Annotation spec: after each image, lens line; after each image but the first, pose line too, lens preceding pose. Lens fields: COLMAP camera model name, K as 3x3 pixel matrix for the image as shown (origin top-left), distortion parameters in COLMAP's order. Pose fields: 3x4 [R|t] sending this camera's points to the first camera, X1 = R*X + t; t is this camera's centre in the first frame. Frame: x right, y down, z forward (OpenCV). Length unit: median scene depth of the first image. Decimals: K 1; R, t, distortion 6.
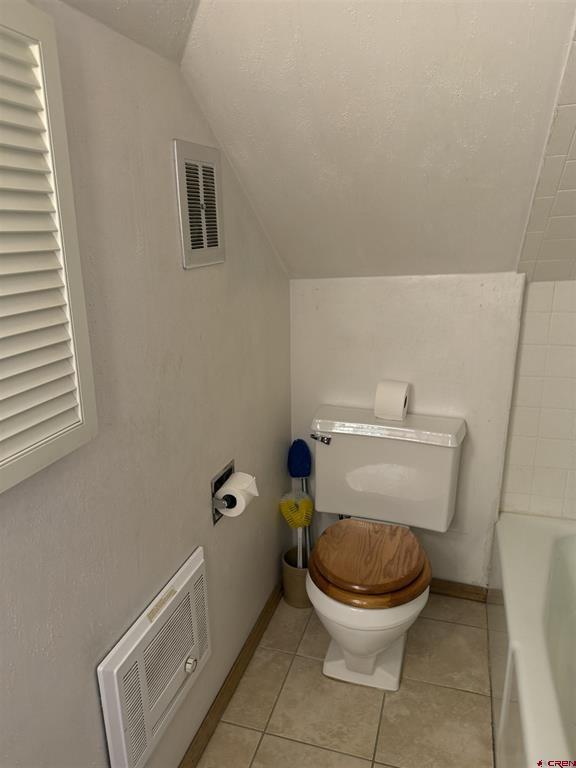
lens RADIAL K [[536.4, 0, 288.0], [0, 536.4, 384.0], [0, 0, 1]] dist [0.049463, -0.055404]
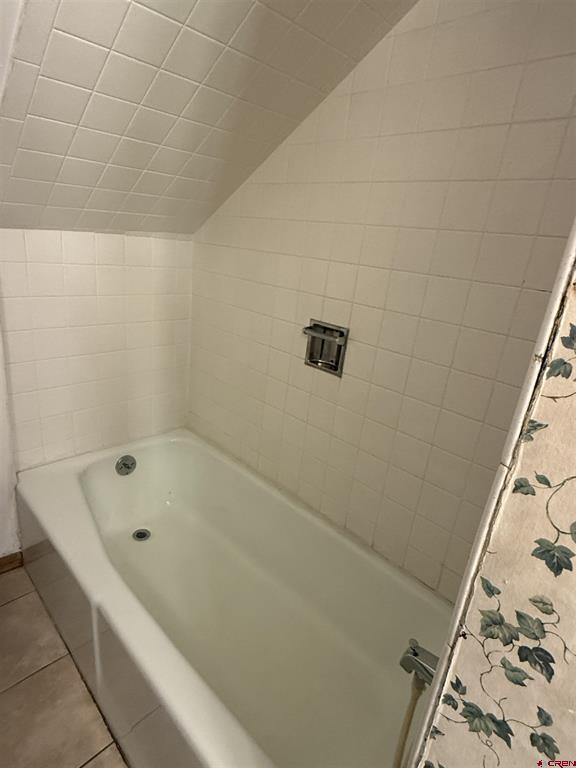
lens RADIAL K [[413.6, 0, 287.3], [0, 413.6, 377.4], [0, 0, 1]] dist [-0.001152, -0.000179]
pose [[0.452619, -0.222353, 0.863537, 0.009326], [0.129803, 0.974526, 0.182896, -0.006033], [-0.882206, 0.029308, 0.469951, 0.241260]]
